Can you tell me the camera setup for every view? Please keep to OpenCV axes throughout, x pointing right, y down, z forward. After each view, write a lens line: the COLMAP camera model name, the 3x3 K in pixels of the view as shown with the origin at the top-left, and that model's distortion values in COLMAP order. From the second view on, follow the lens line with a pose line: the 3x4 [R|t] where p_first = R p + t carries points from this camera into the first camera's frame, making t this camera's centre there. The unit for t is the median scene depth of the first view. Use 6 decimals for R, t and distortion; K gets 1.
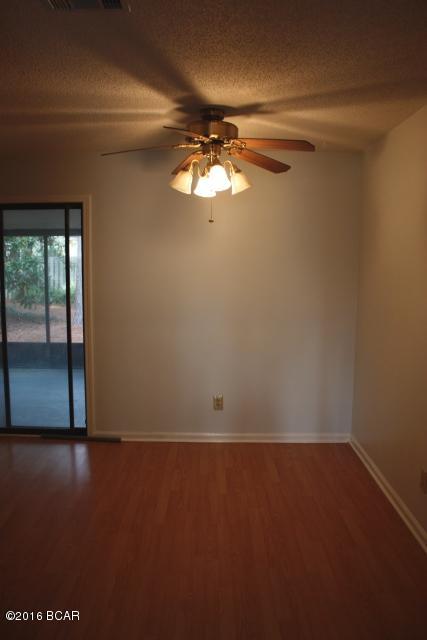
lens RADIAL K [[537.4, 0, 208.1], [0, 537.4, 322.4], [0, 0, 1]] dist [-0.159014, 0.157452]
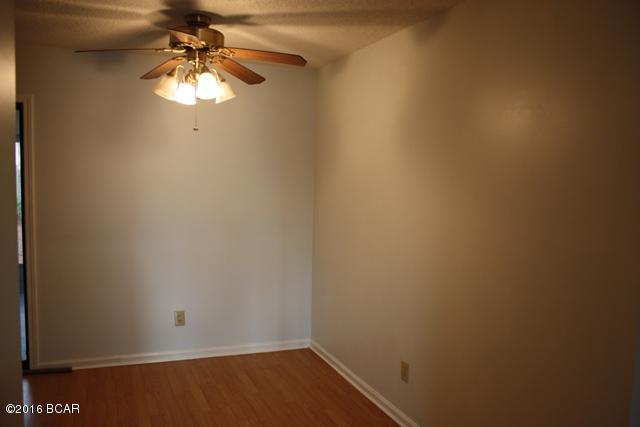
lens RADIAL K [[537.4, 0, 323.8], [0, 537.4, 216.0], [0, 0, 1]] dist [-0.159014, 0.157452]
pose [[0.920540, -0.016124, 0.390315, -0.155550], [0.030220, 0.999093, -0.030001, 0.003569], [-0.389477, 0.039412, 0.920193, 0.026561]]
